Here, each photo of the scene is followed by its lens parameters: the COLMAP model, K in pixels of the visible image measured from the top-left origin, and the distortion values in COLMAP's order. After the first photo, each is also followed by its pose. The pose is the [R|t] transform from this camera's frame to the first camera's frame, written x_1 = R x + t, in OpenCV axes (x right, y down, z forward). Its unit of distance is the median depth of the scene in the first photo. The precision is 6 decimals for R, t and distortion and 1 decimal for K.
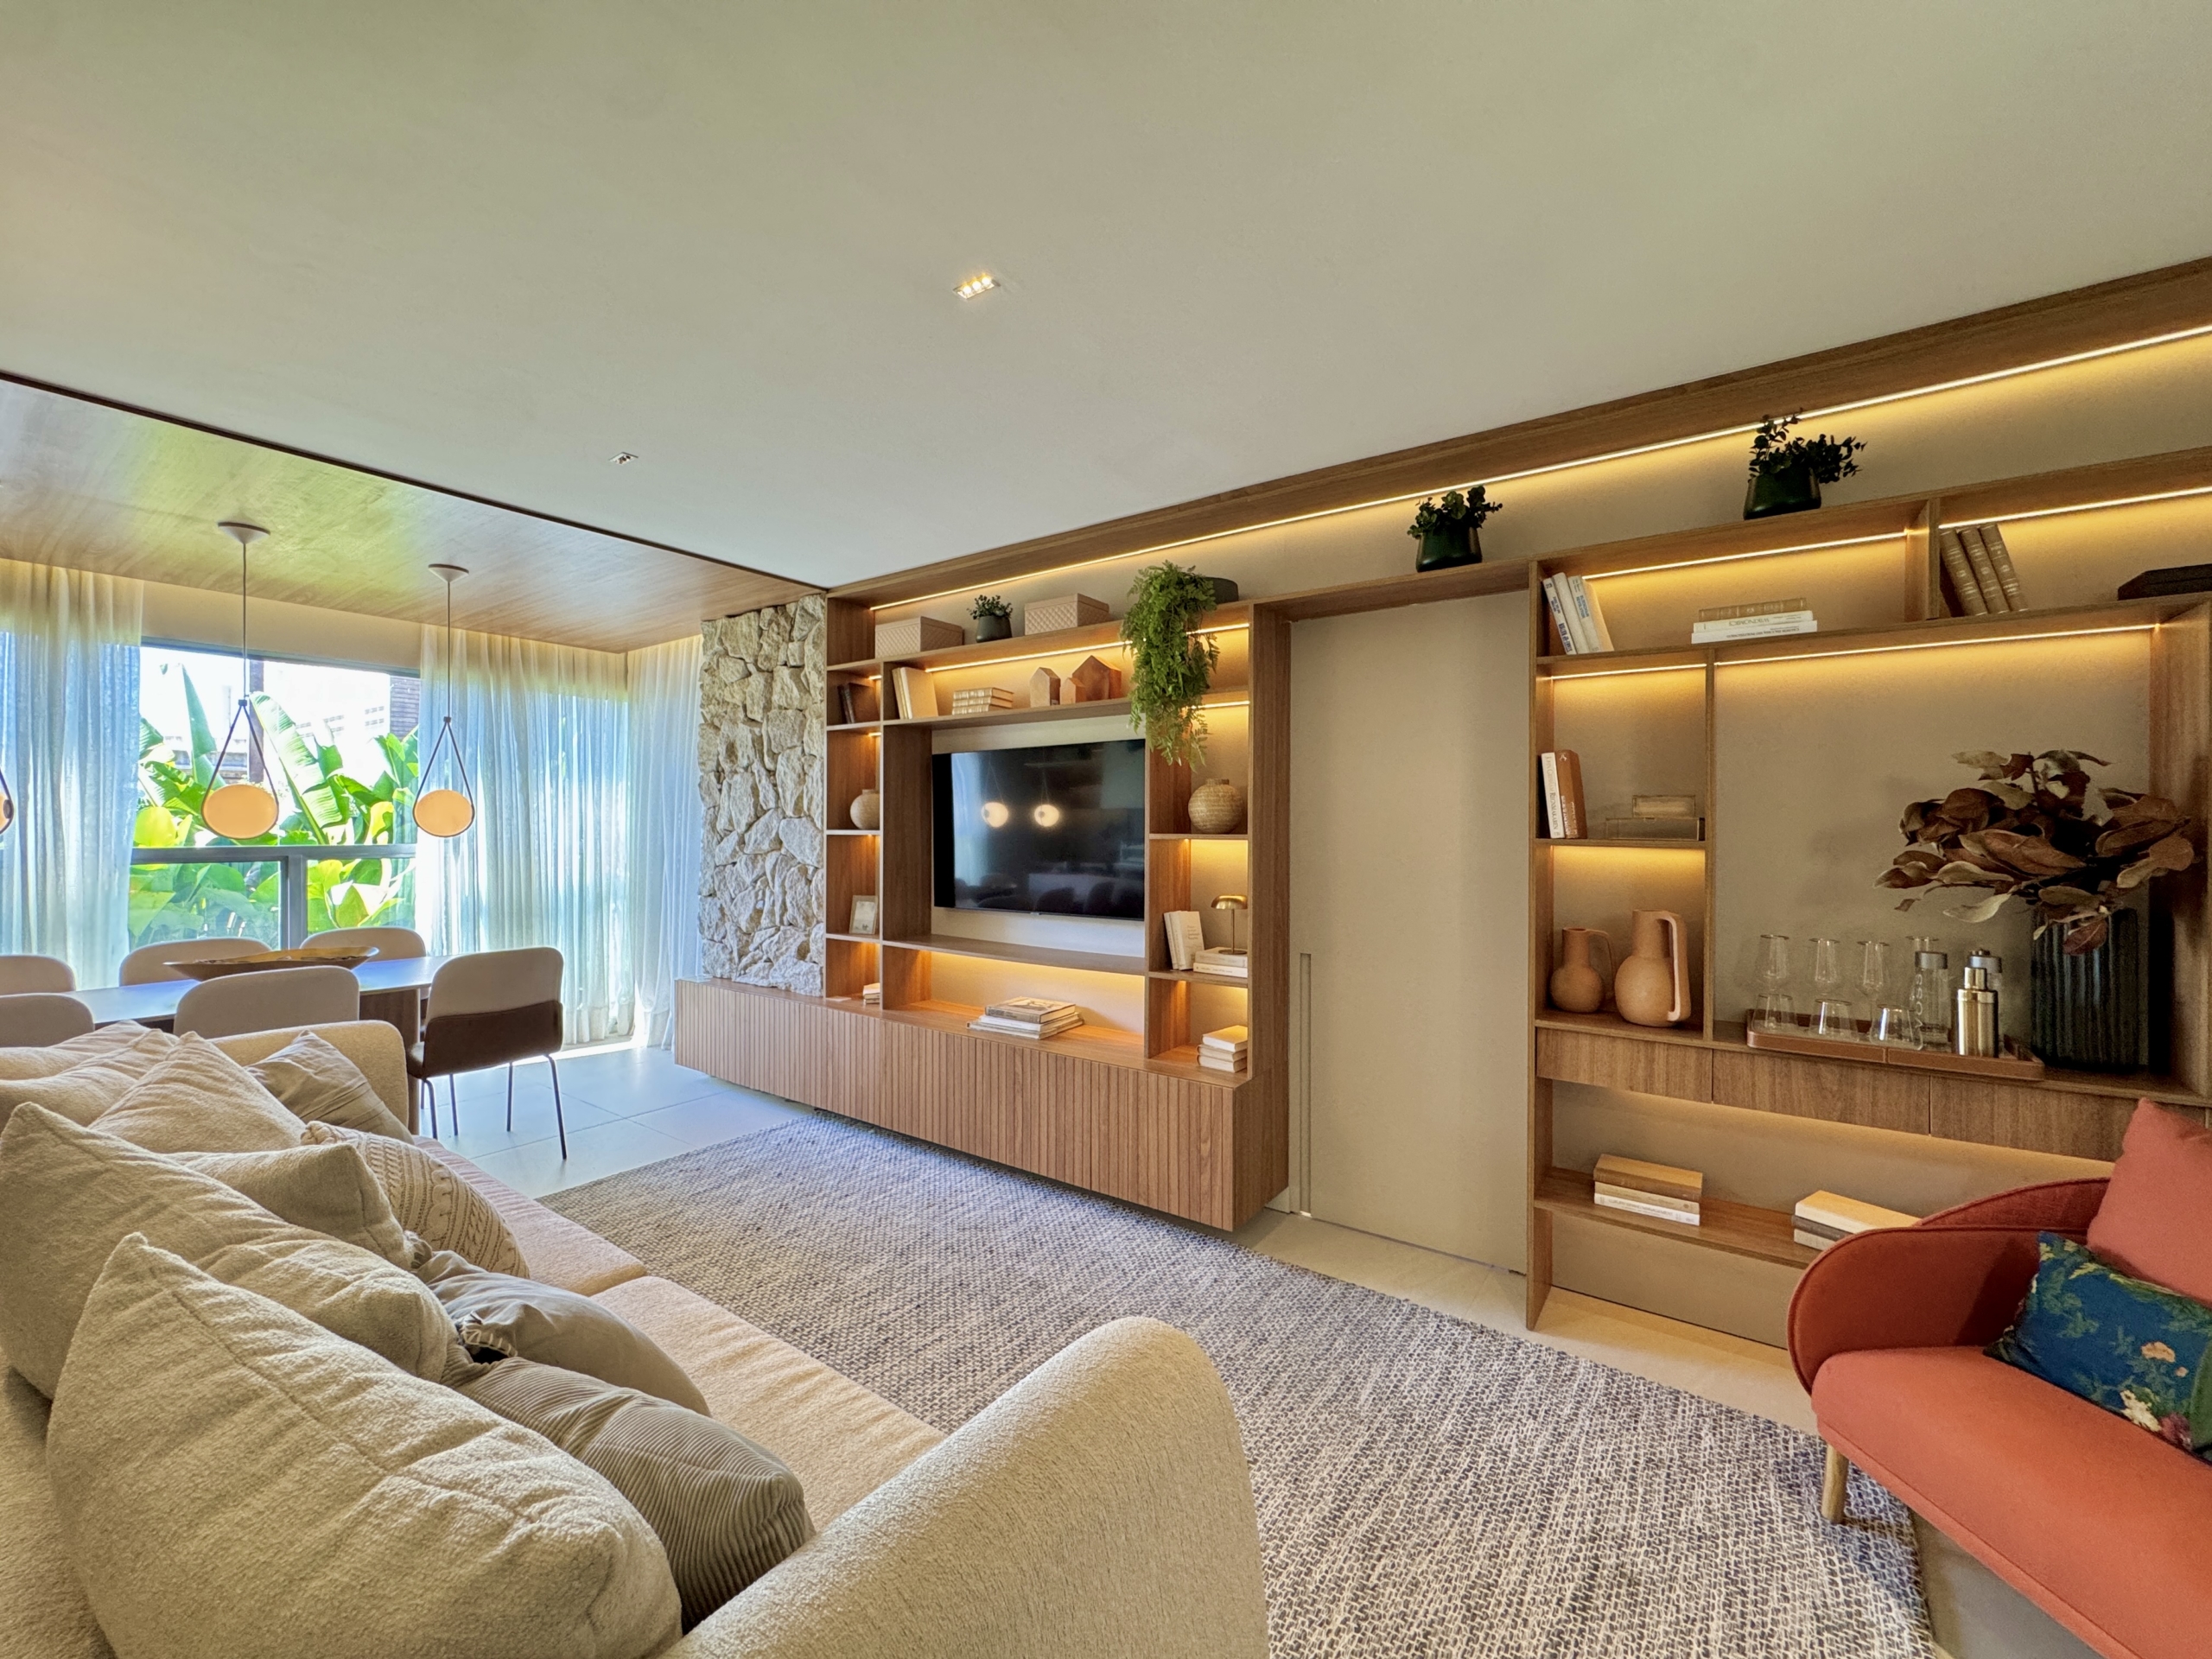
lens RADIAL K [[880.0, 0, 1104.0], [0, 880.0, 824.2], [0, 0, 1]] dist [-0.005852, 0.000280]
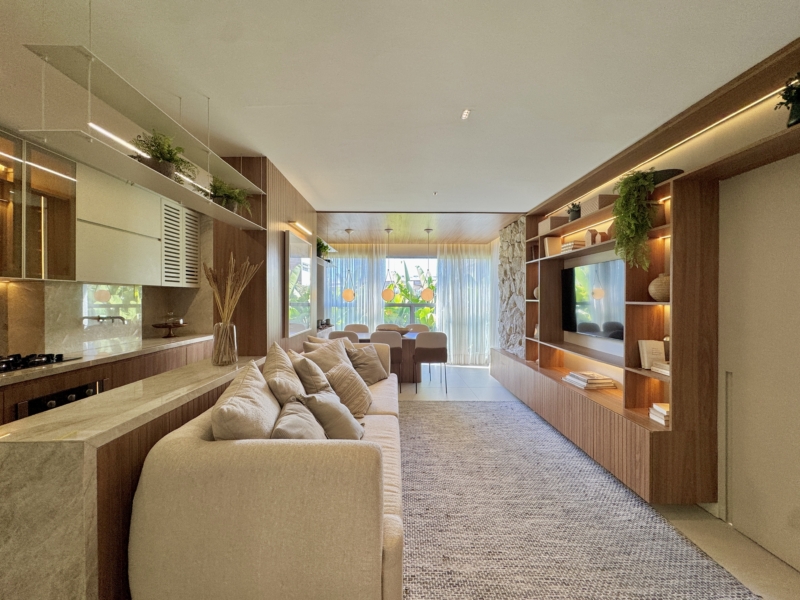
lens RADIAL K [[318.3, 0, 399.3], [0, 318.3, 298.1], [0, 0, 1]] dist [-0.005852, 0.000280]
pose [[0.591443, -0.000344, -0.806347, 0.273076], [-0.000181, 1.000000, -0.000560, 0.002501], [0.806347, 0.000477, 0.591443, 0.090514]]
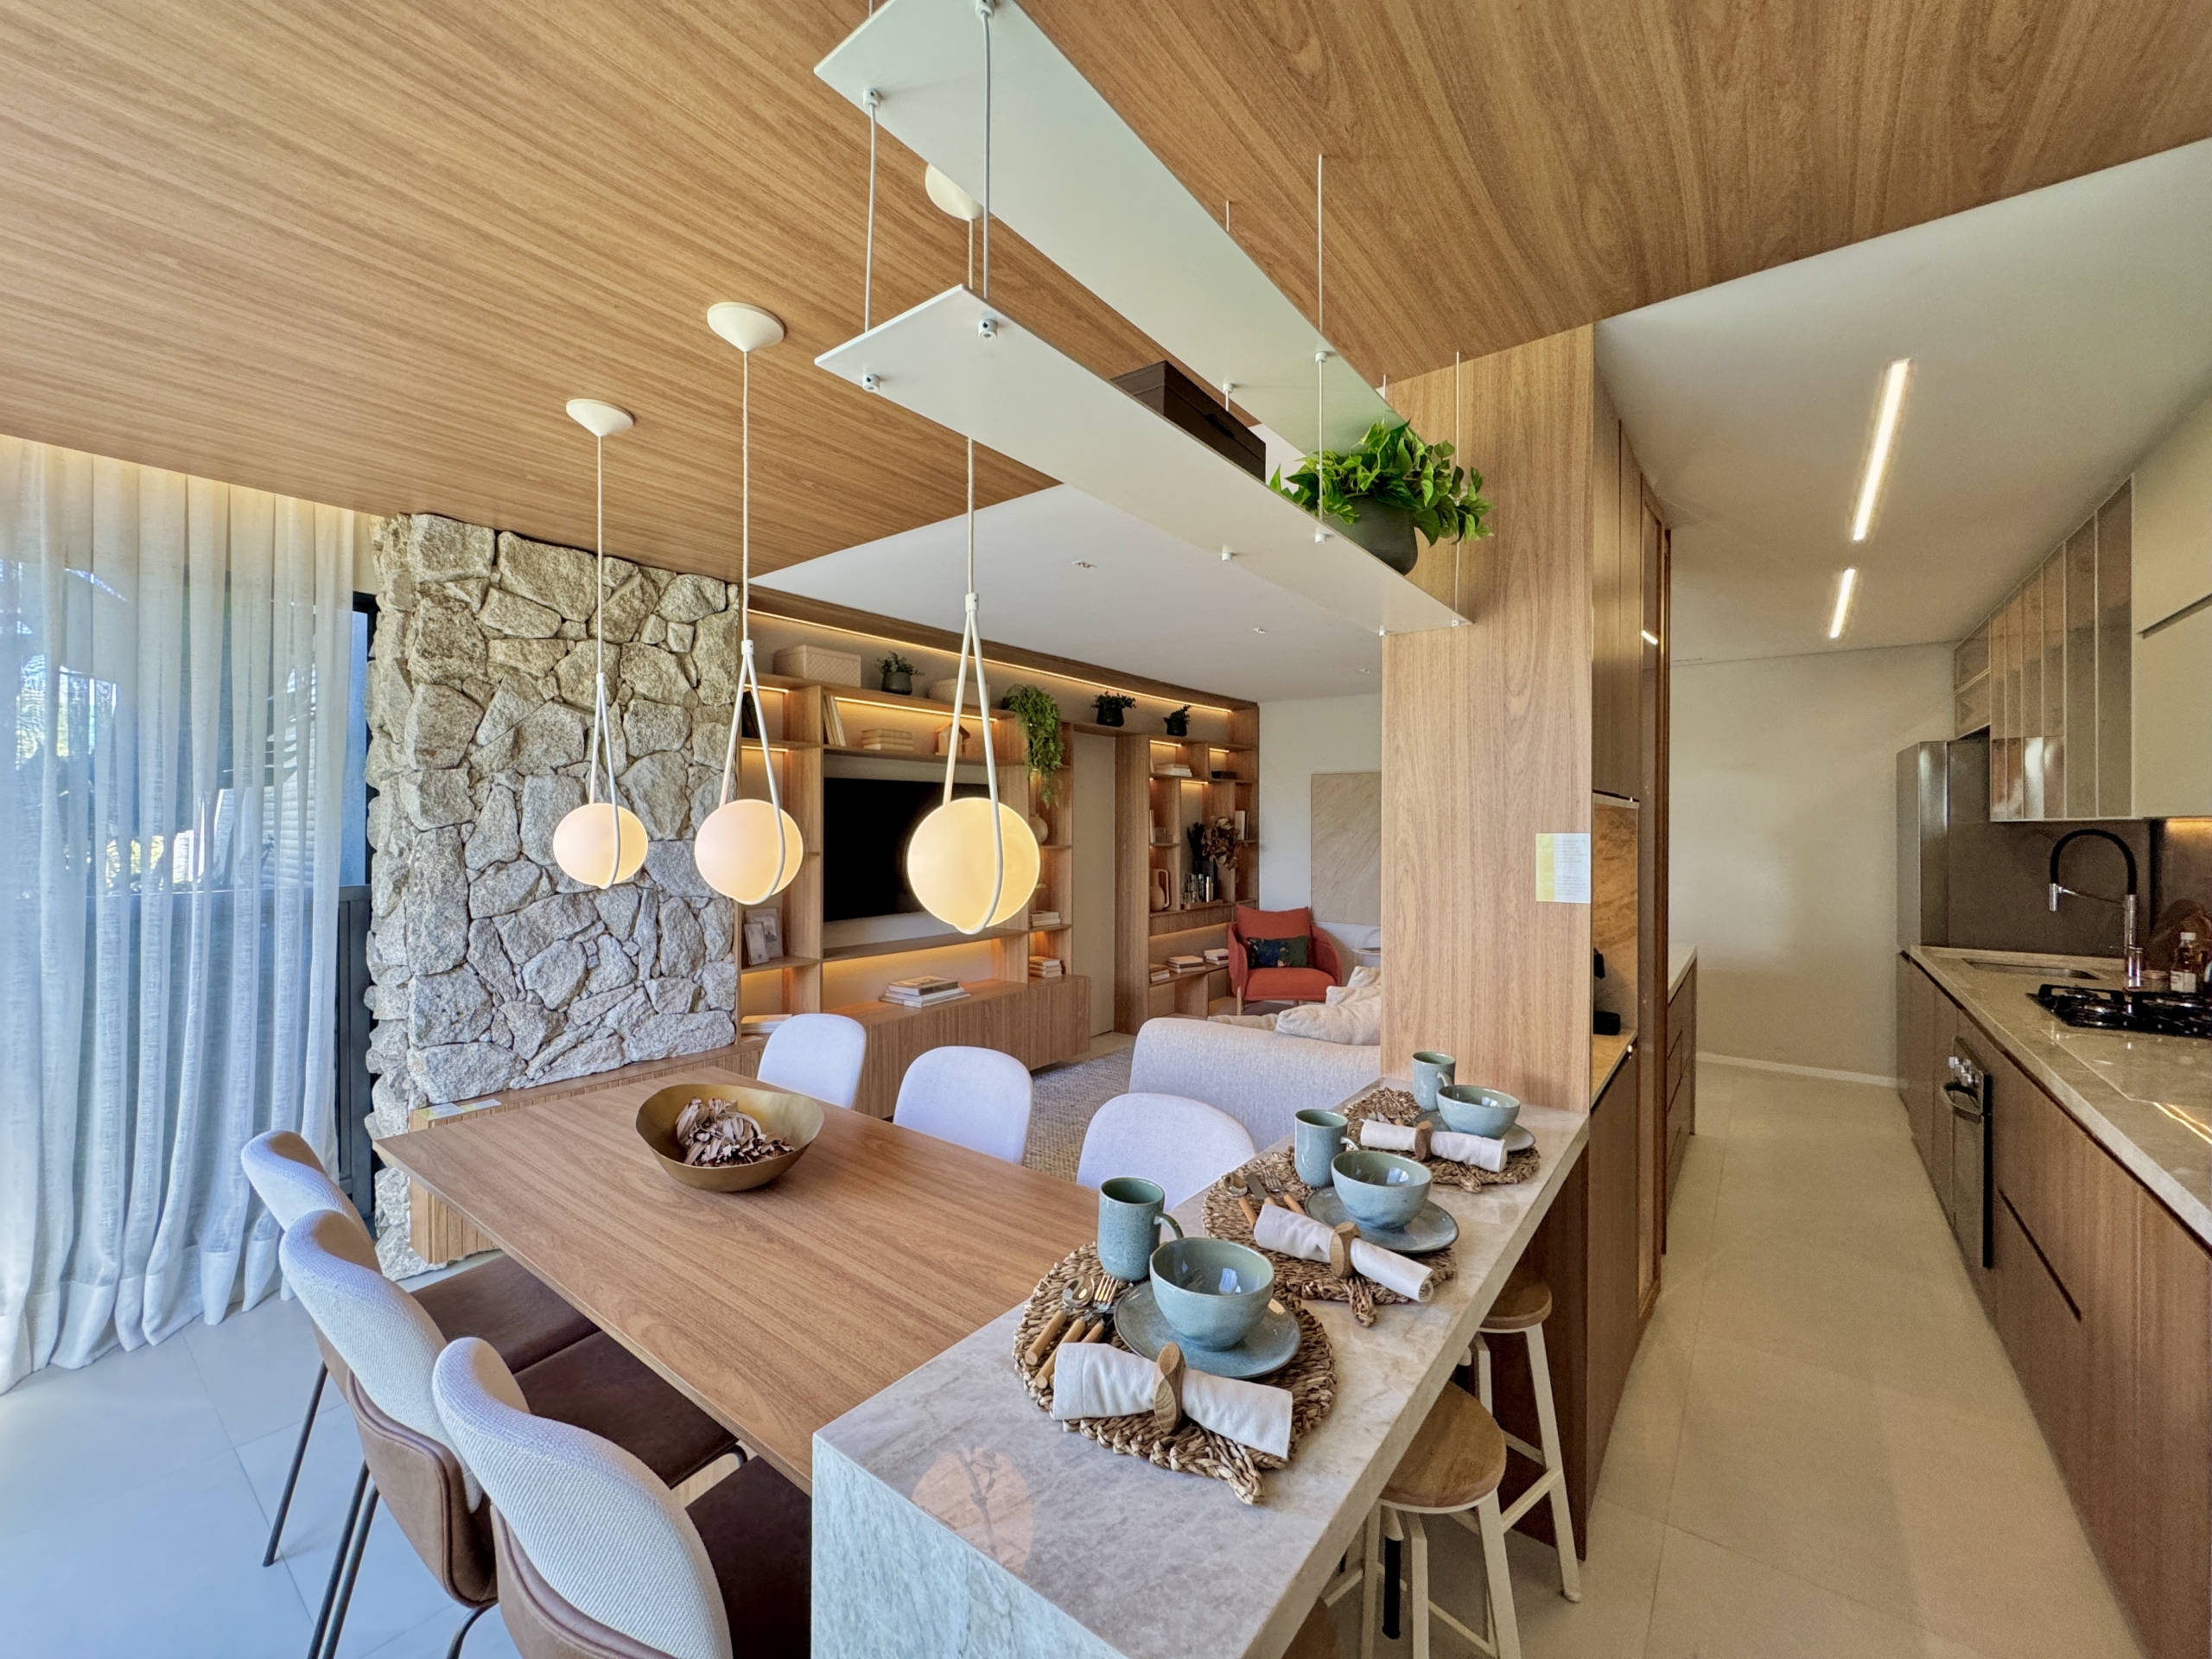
lens RADIAL K [[880.0, 0, 1104.0], [0, 880.0, 824.2], [0, 0, 1]] dist [-0.005852, 0.000280]
pose [[0.030653, -0.000809, 0.999530, -1.277350], [-0.005676, 0.999983, 0.000984, -0.028201], [-0.999514, -0.005704, 0.030647, 0.643566]]
